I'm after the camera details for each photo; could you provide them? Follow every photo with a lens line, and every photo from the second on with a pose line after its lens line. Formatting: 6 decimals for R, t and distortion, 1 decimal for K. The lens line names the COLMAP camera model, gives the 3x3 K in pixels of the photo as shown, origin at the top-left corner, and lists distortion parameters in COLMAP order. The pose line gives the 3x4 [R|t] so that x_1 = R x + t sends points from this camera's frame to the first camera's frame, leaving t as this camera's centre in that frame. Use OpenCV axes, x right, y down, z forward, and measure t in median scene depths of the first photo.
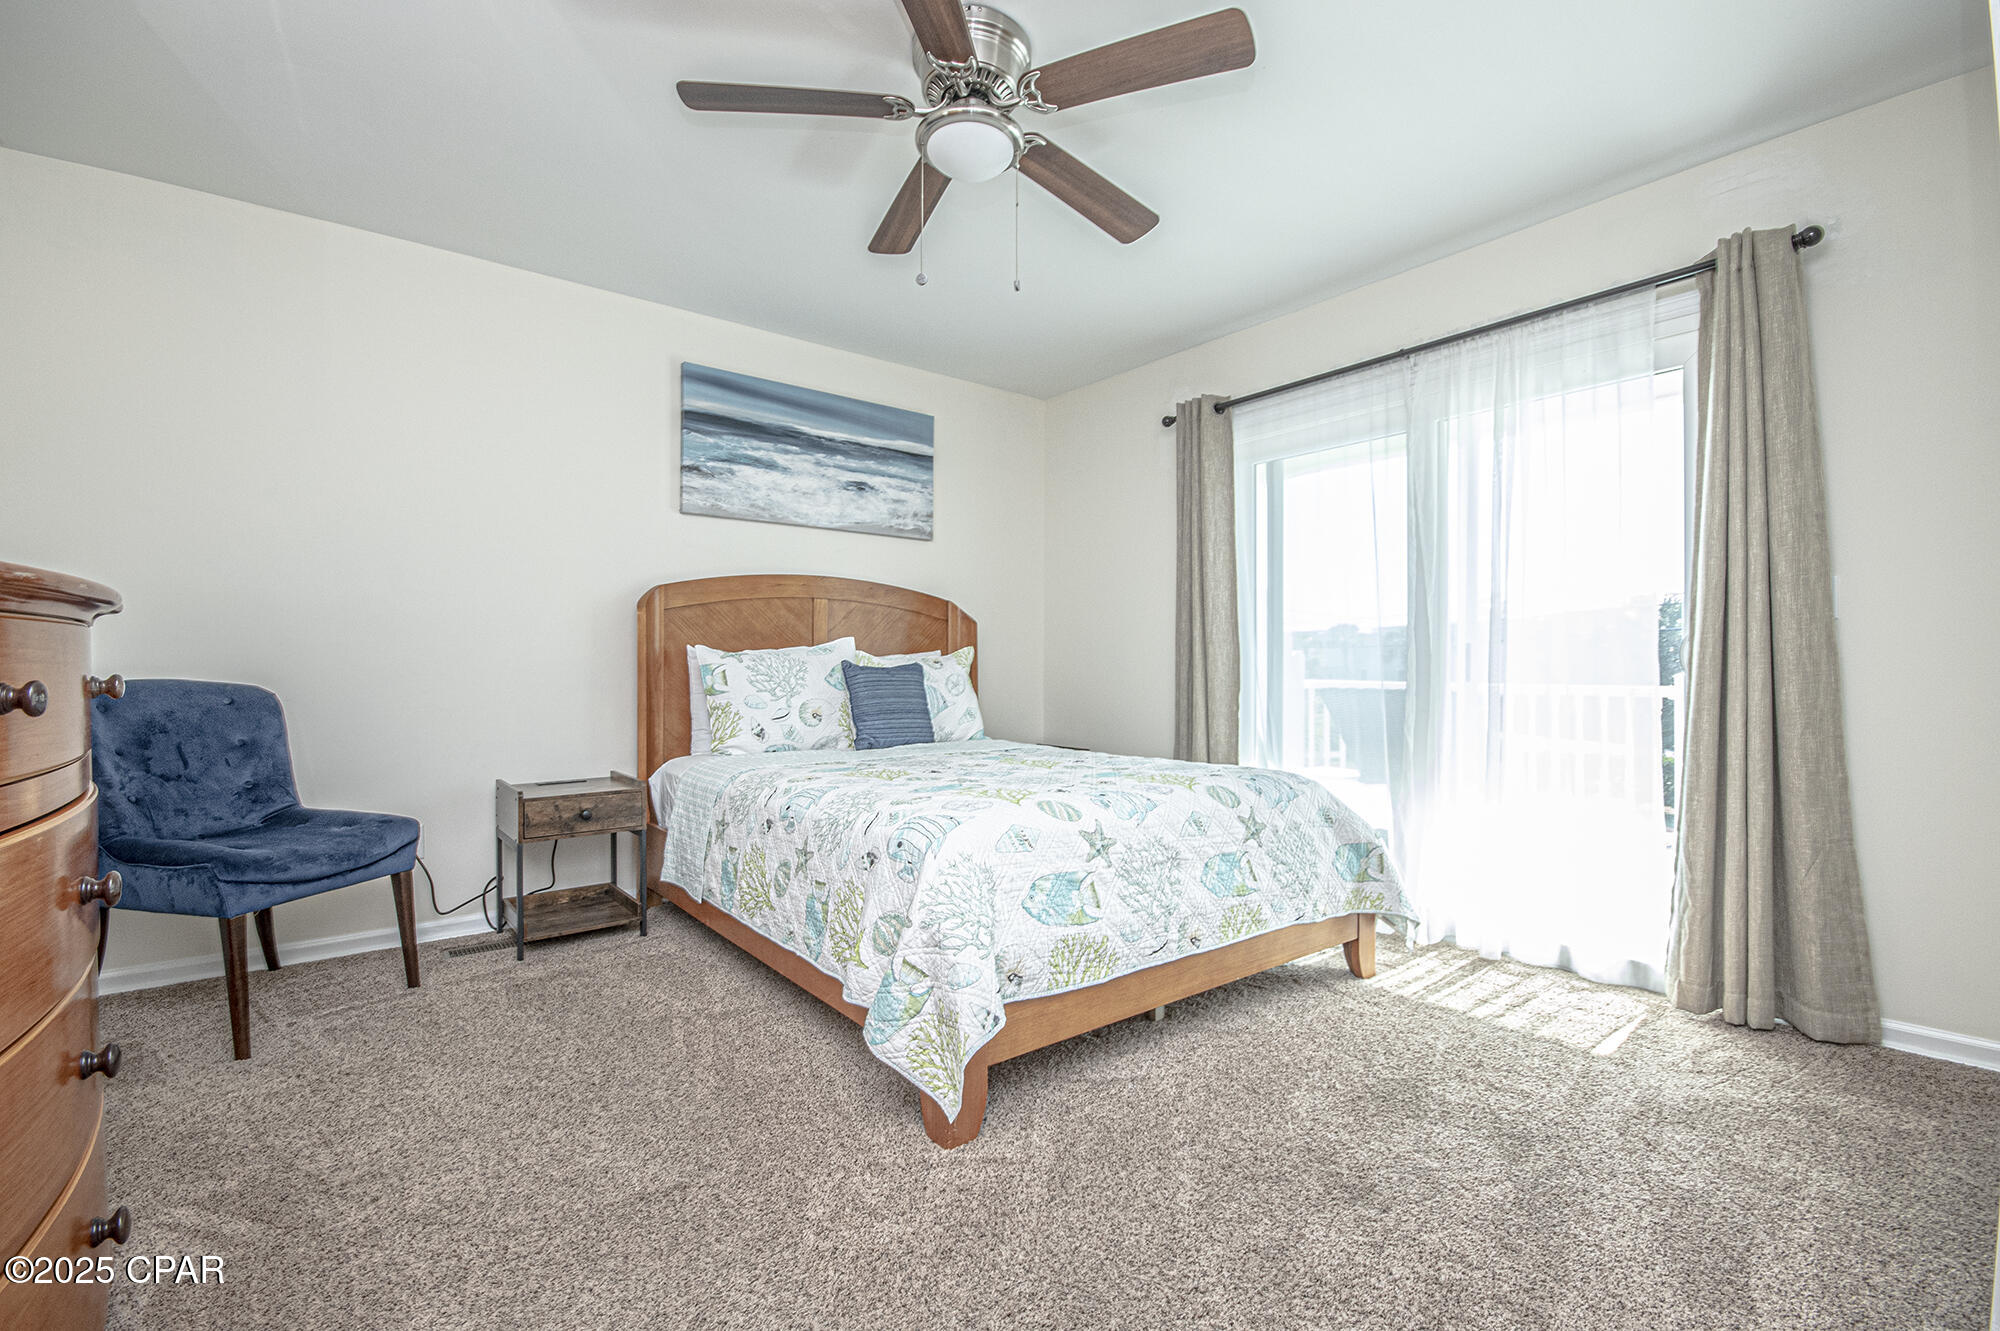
lens RADIAL K [[880.8, 0, 1012.1], [0, 880.8, 669.3], [0, 0, 1]] dist [0.001241, -0.004417]
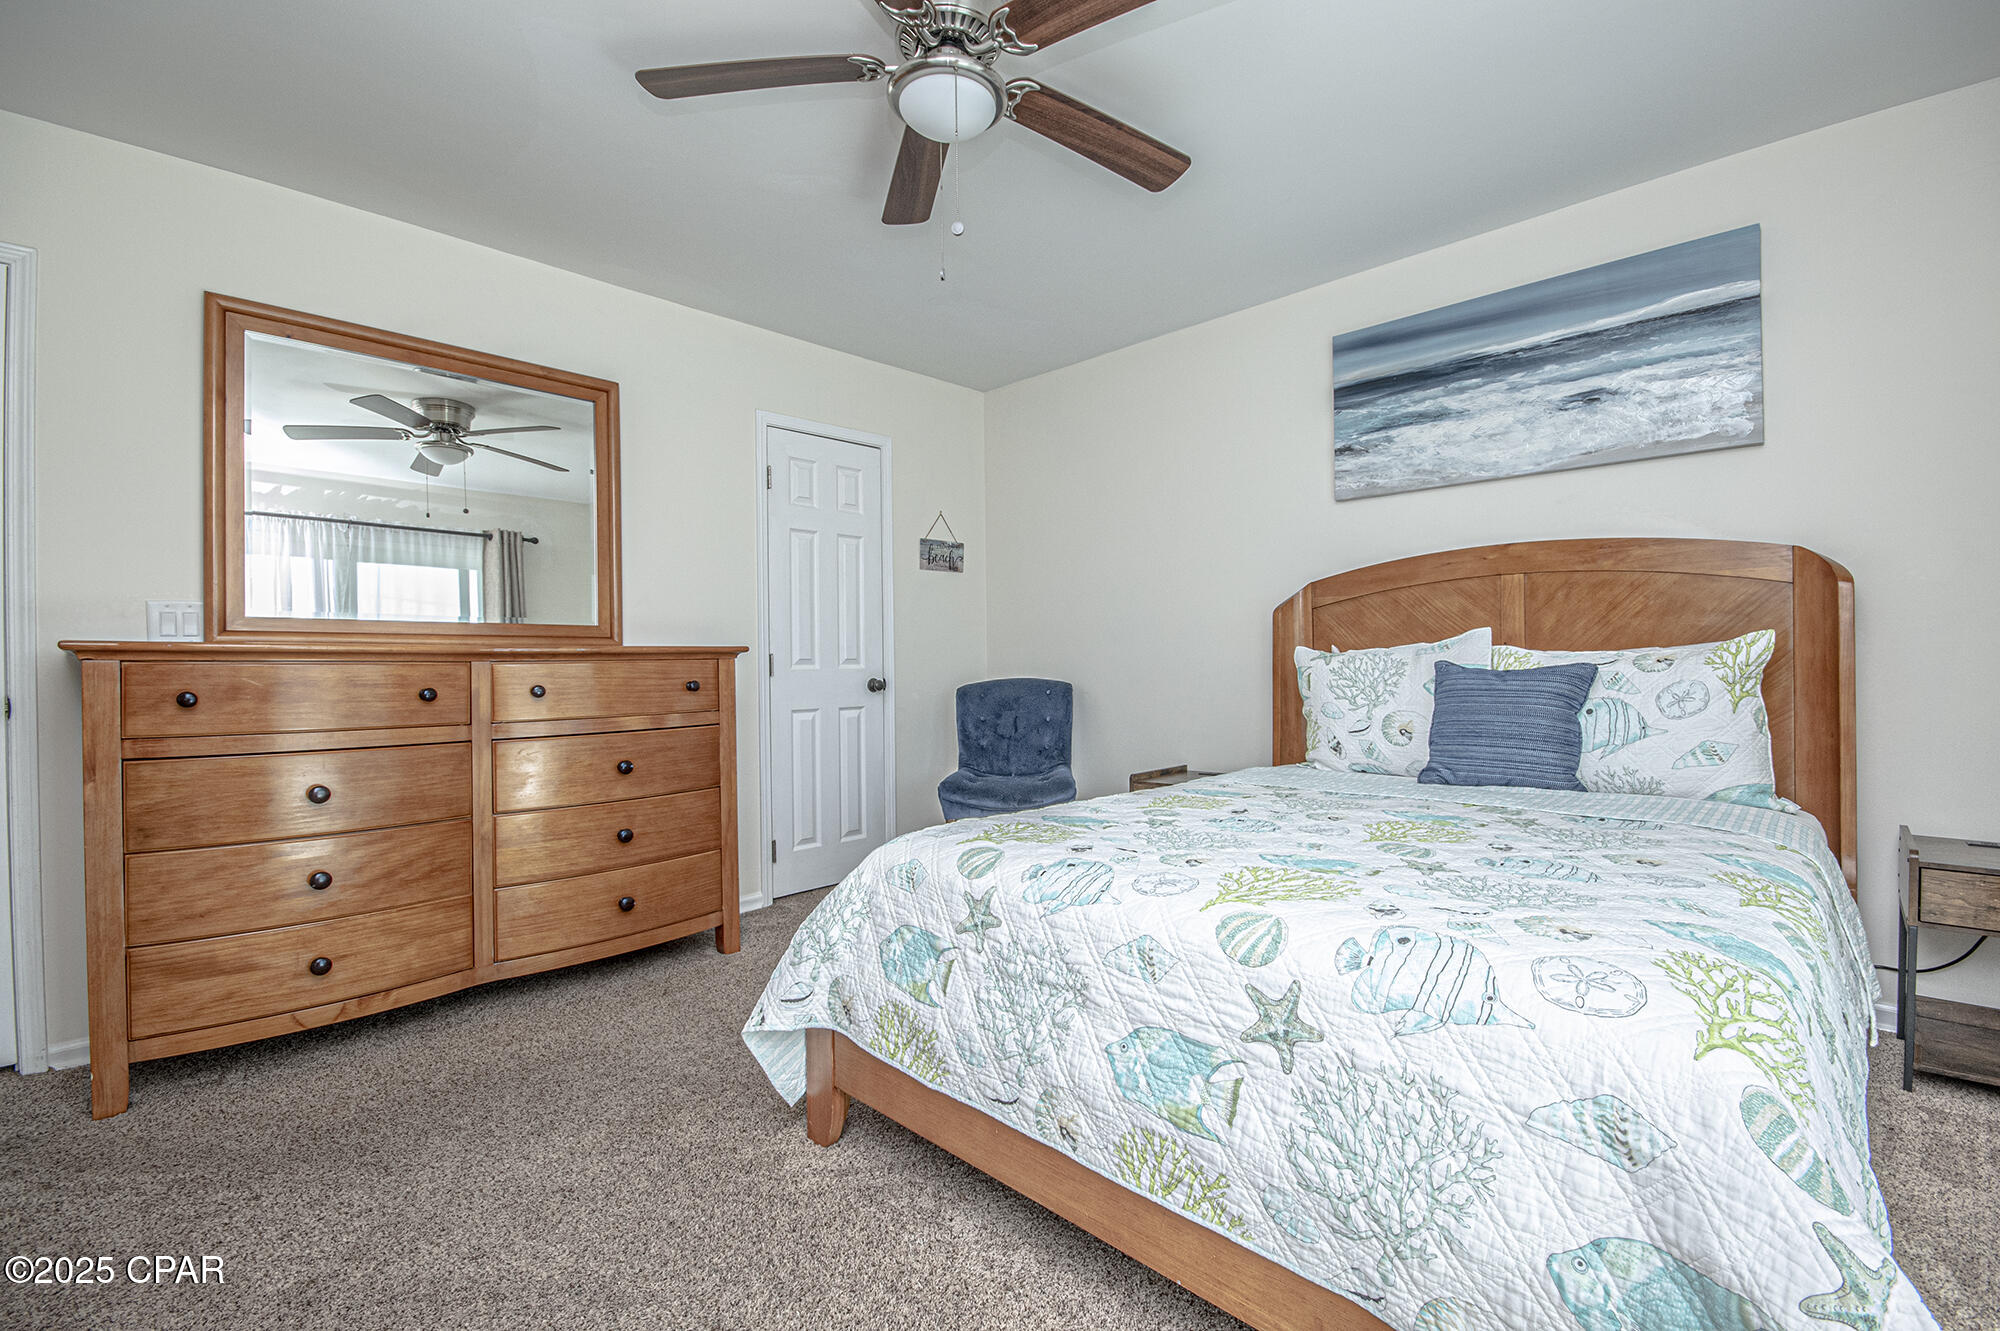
lens RADIAL K [[880.8, 0, 1012.3], [0, 880.8, 668.1], [0, 0, 1]] dist [0.001241, -0.004417]
pose [[0.128555, 0.002975, -0.991698, 0.490560], [0.008165, 0.999958, 0.004059, -0.009922], [0.991669, -0.008619, 0.128525, 0.541003]]
